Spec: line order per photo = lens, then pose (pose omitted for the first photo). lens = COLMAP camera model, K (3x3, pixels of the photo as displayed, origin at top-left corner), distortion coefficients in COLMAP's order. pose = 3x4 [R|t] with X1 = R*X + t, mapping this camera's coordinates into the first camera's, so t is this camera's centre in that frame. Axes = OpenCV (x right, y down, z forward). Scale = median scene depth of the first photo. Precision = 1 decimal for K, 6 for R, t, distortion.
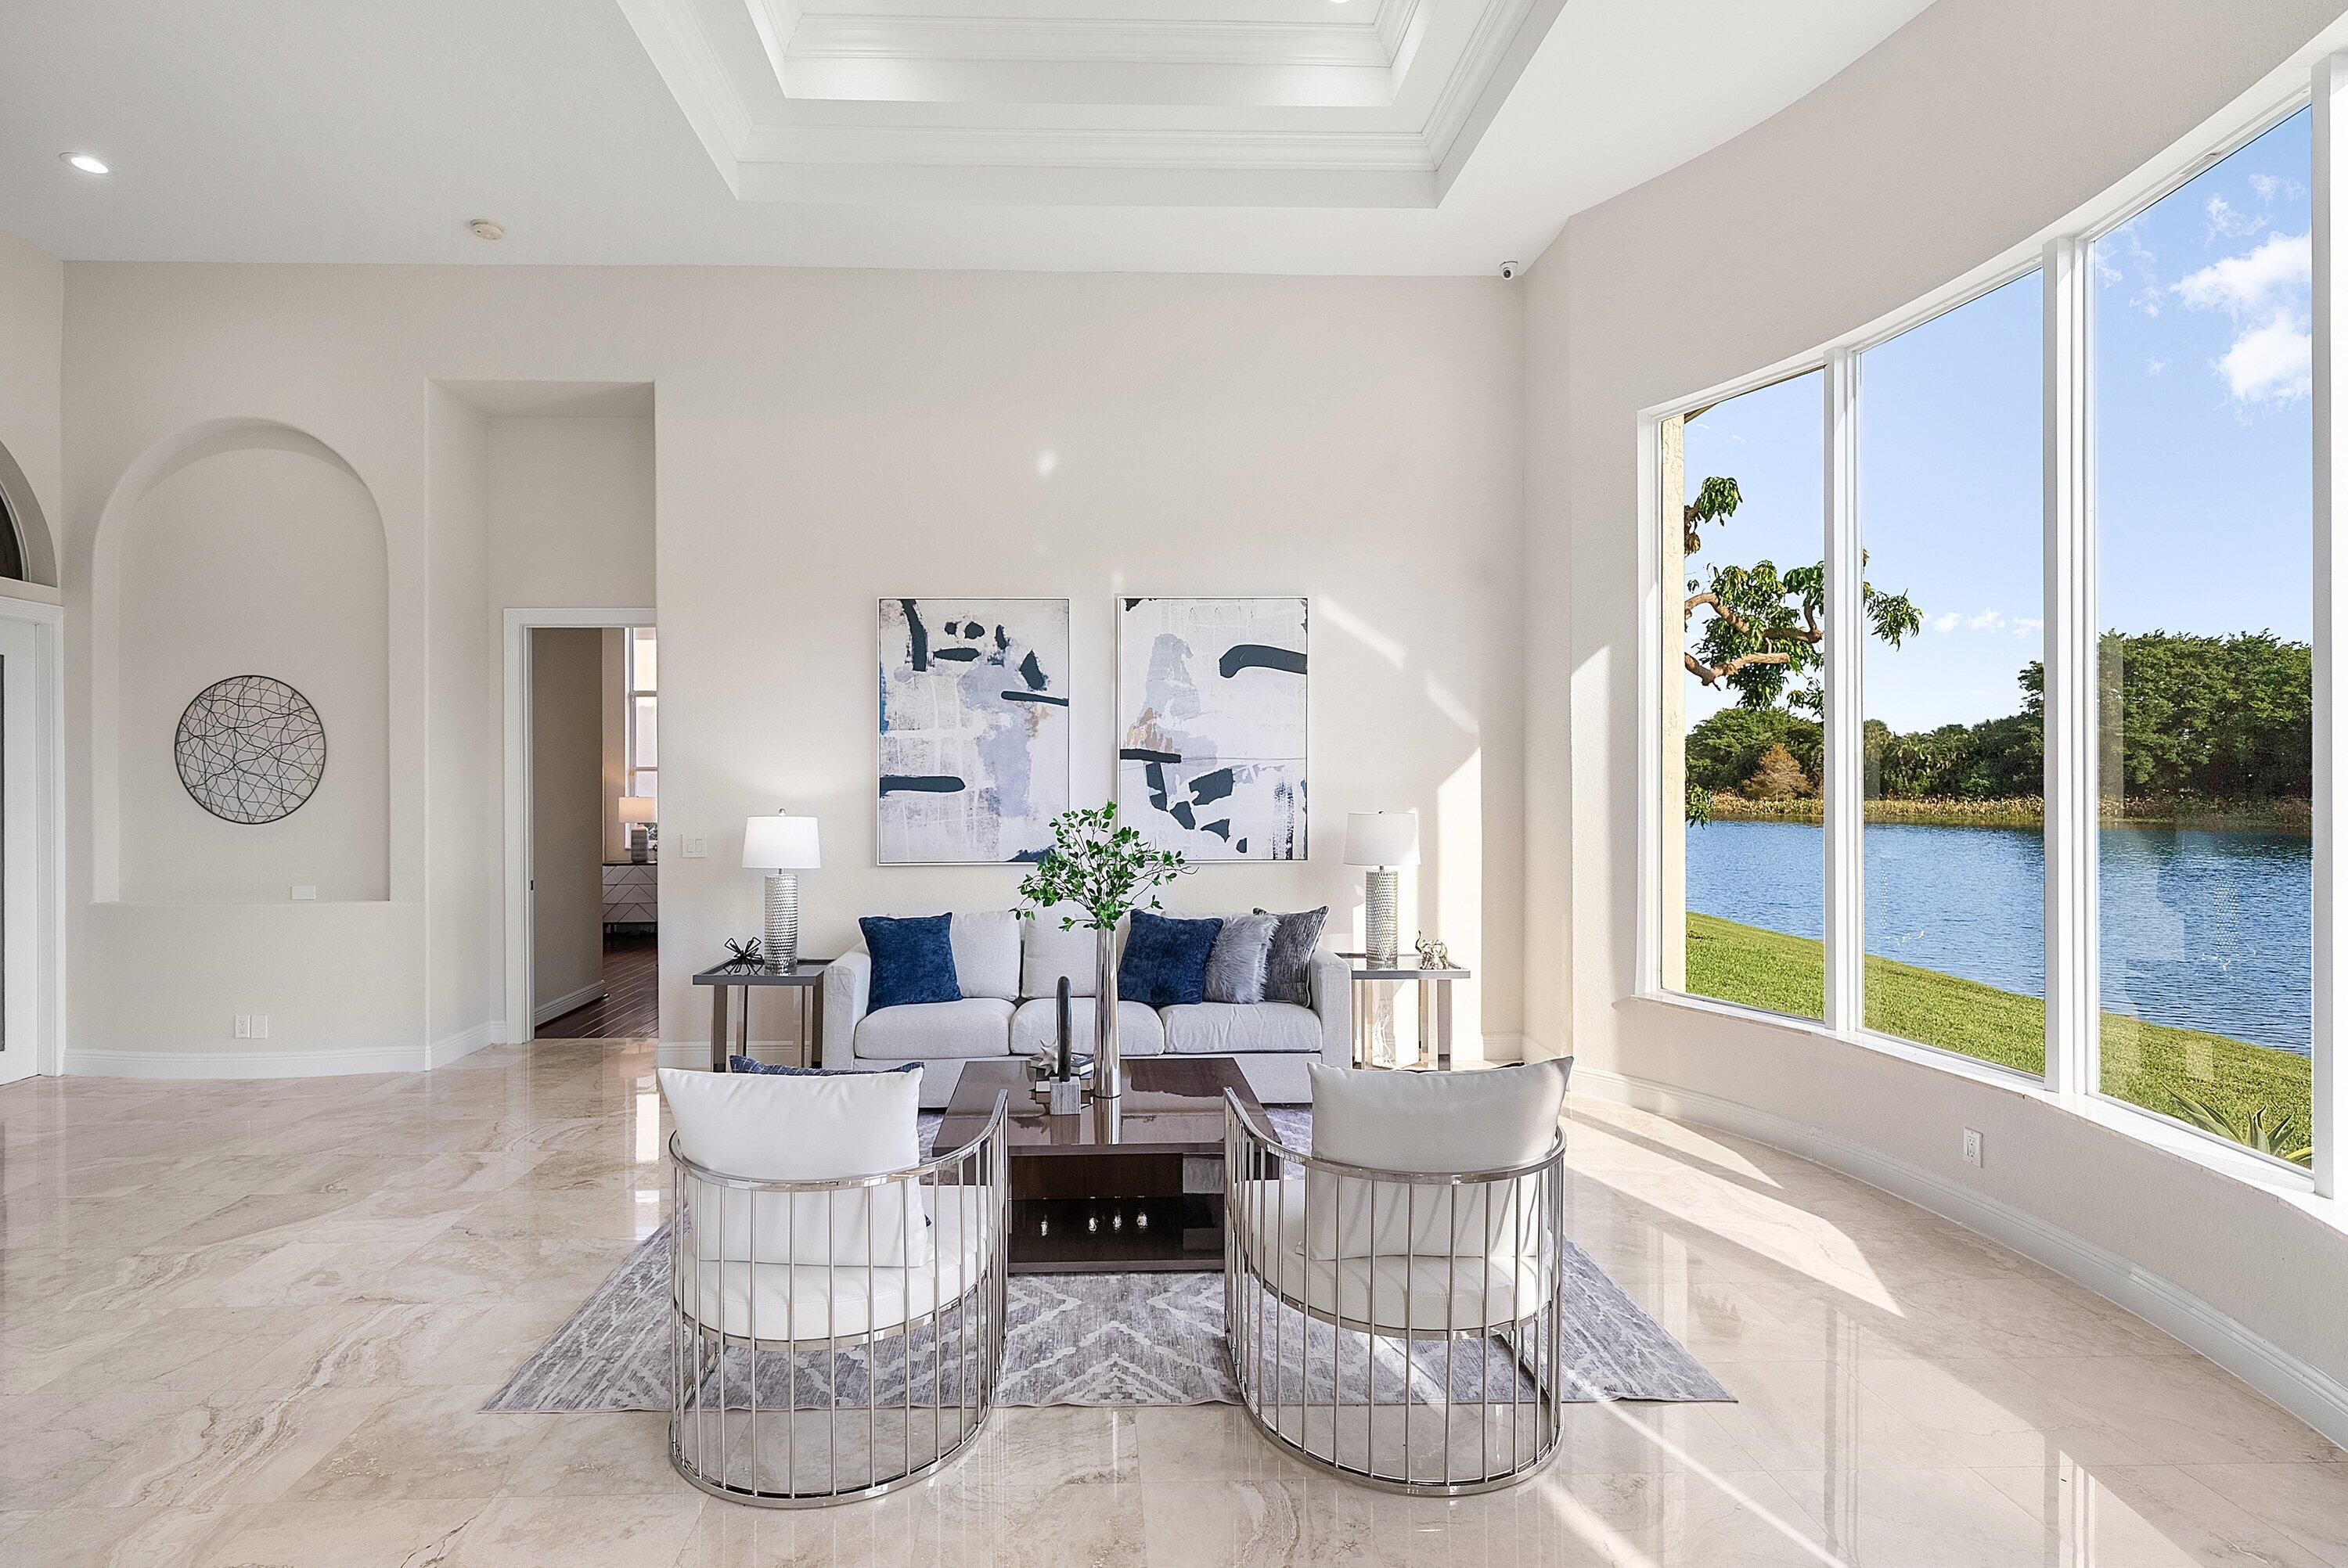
lens RADIAL K [[1124.5, 0, 1135.8], [0, 1124.5, 778.9], [0, 0, 1]] dist [0.002848, 0.001829]
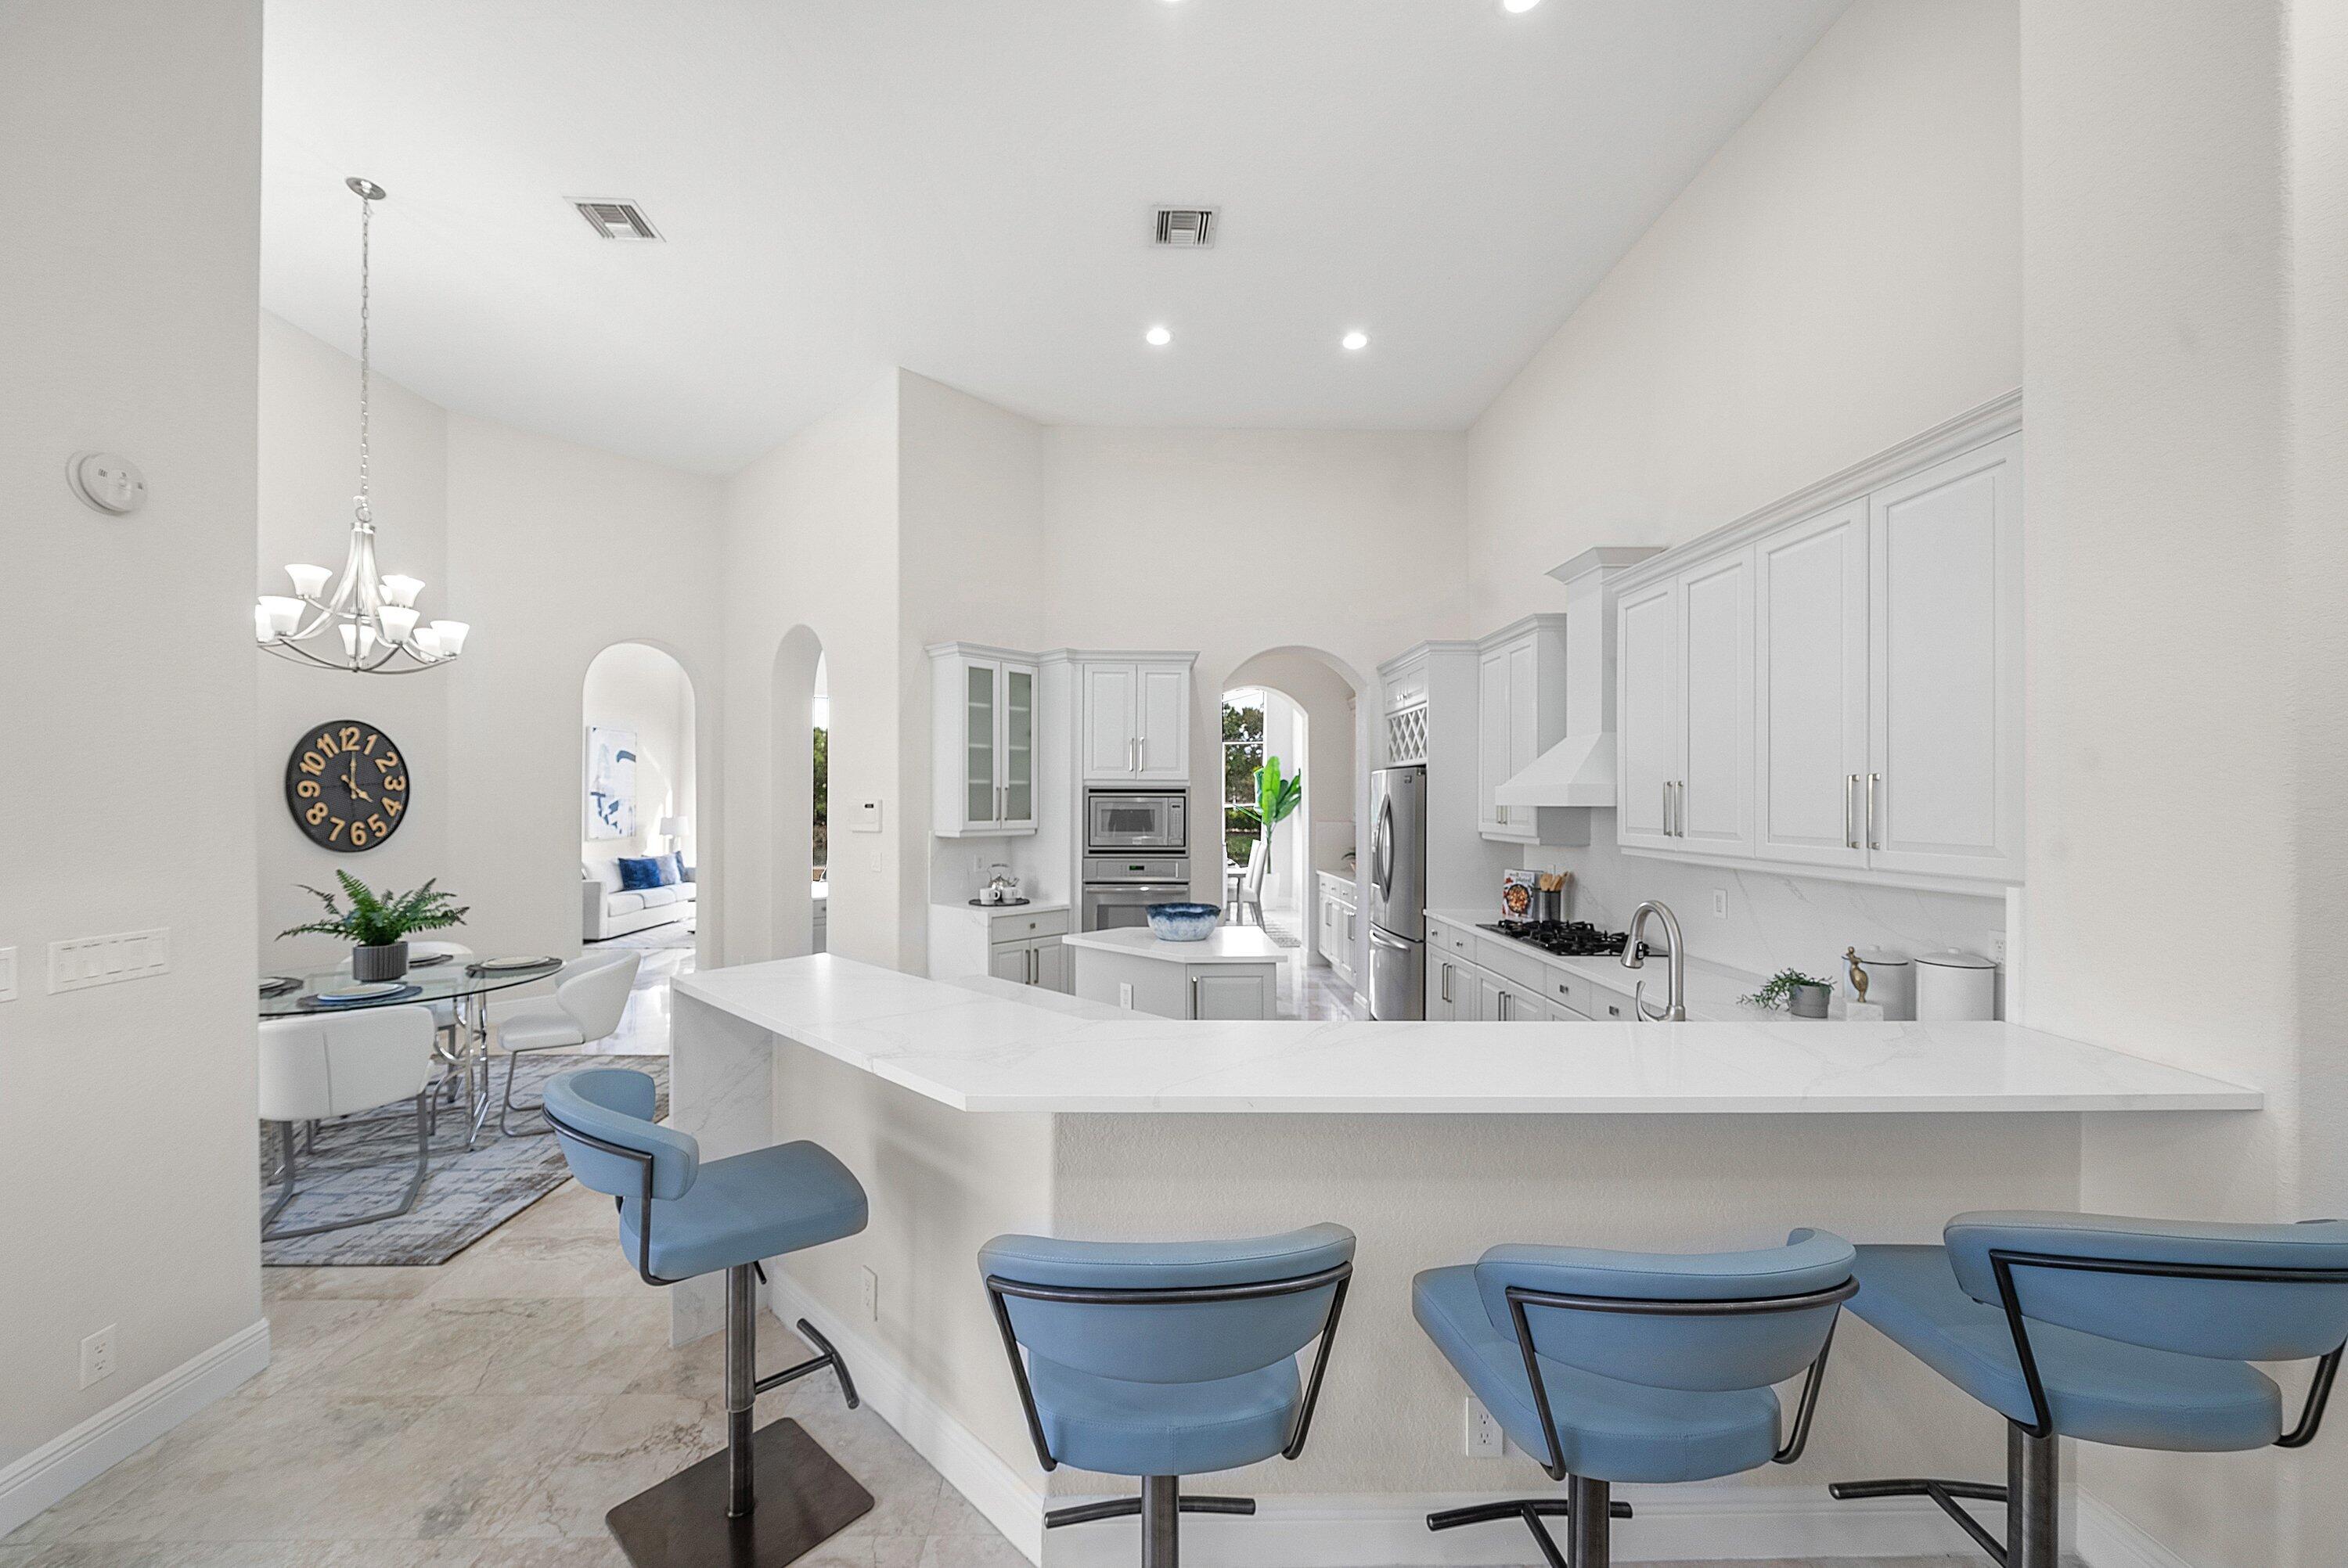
lens RADIAL K [[909.2, 0, 1161.8], [0, 909.2, 796.9], [0, 0, 1]] dist [0.000631, -0.000004]
pose [[0.012542, 0.006512, 0.999900, -1.894472], [-0.003663, 0.999972, -0.006467, -0.007313], [-0.999915, -0.003581, 0.012565, -0.215338]]
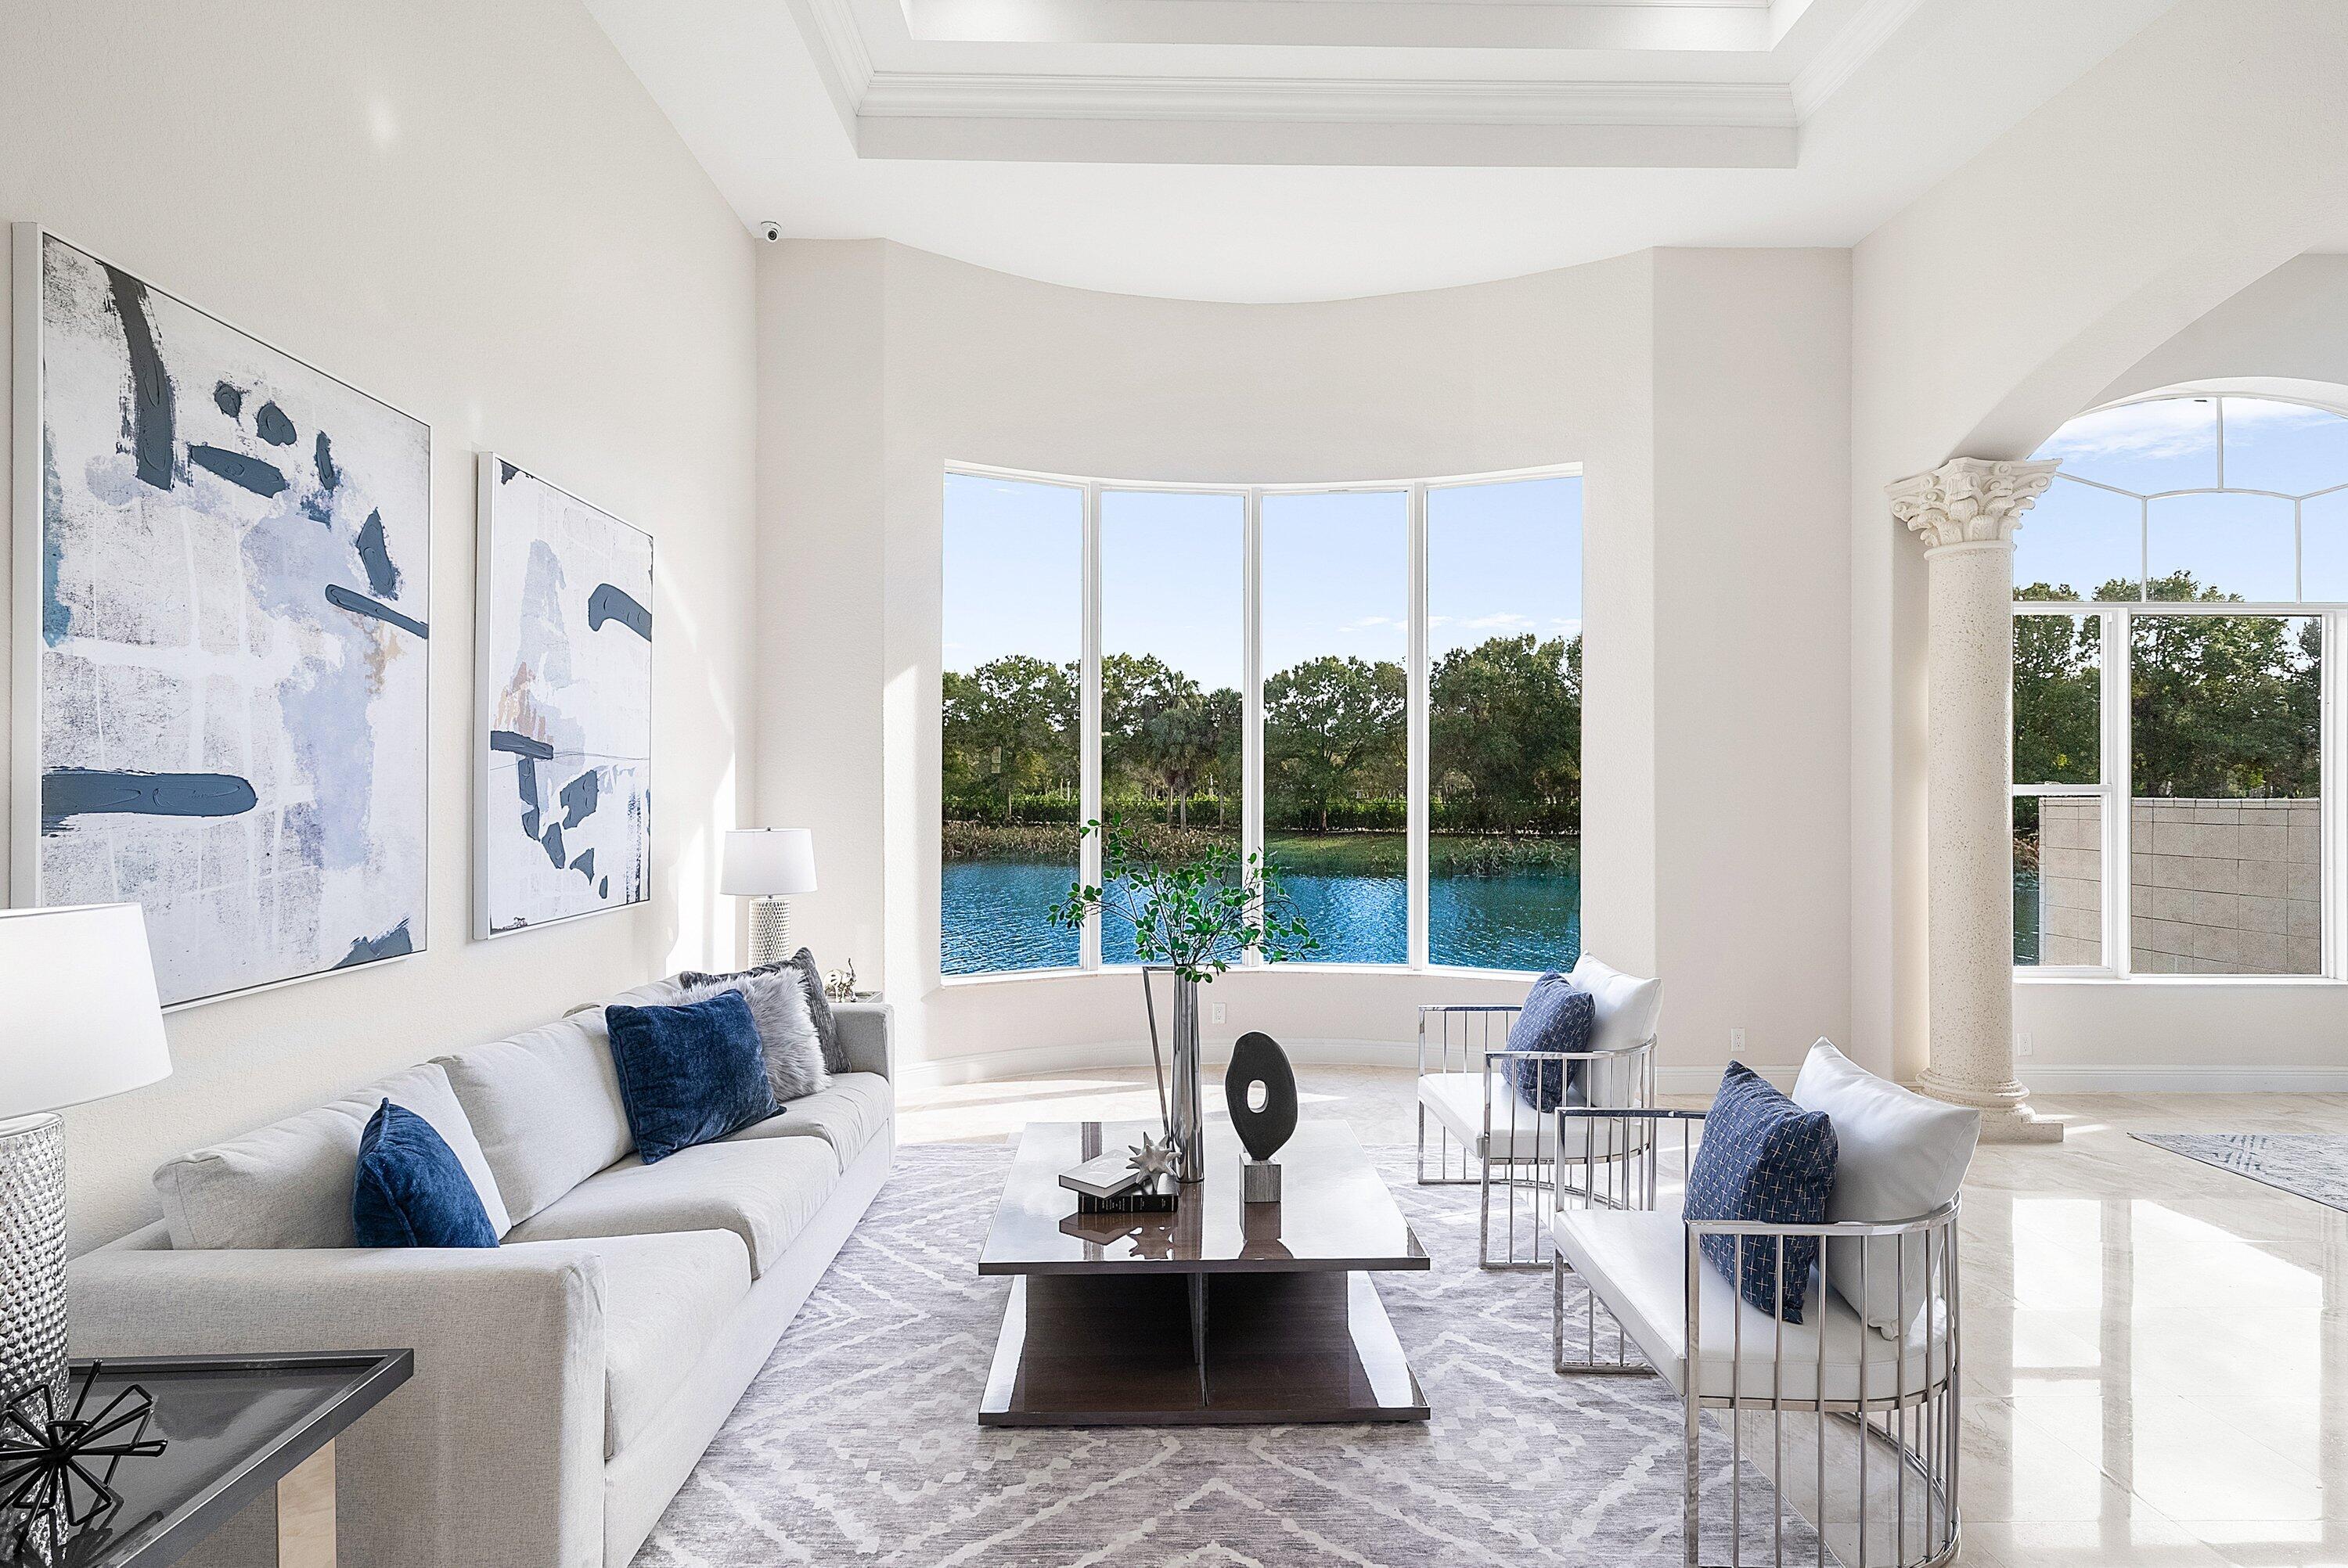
lens RADIAL K [[1090.1, 0, 1166.2], [0, 1090.1, 783.3], [0, 0, 1]] dist [0.004596, -0.000592]
pose [[0.011180, 0.010072, 0.999887, -0.541640], [-0.001504, 0.999948, -0.010056, 0.004006], [-0.999936, -0.001391, 0.011194, 0.664627]]
